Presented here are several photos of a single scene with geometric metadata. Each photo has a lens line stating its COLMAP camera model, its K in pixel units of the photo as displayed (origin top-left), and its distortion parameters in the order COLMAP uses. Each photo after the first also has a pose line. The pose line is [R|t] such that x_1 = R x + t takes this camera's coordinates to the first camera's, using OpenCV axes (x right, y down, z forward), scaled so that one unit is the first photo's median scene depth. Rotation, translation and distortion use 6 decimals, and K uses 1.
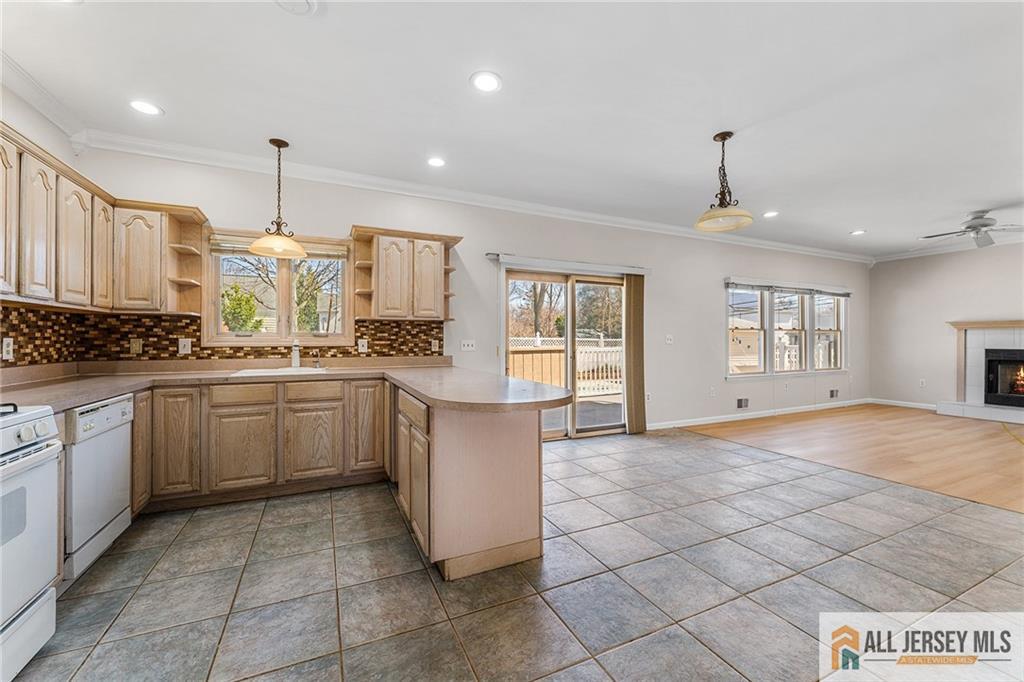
lens RADIAL K [[408.8, 0, 512.9], [0, 408.8, 339.1], [0, 0, 1]] dist [-0.001723, 0.000175]
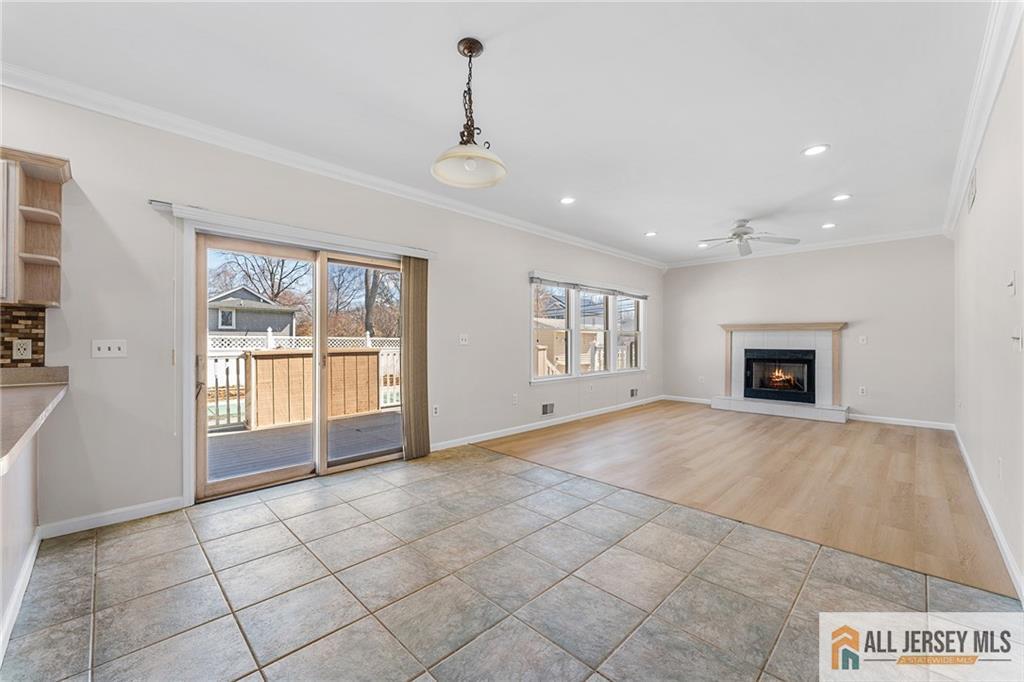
lens RADIAL K [[408.8, 0, 512.2], [0, 408.8, 340.0], [0, 0, 1]] dist [-0.001723, 0.000175]
pose [[0.940427, 0.002230, 0.339987, 0.300450], [-0.002895, 0.999995, 0.001448, 0.000219], [-0.339982, -0.002346, 0.940429, 0.277484]]
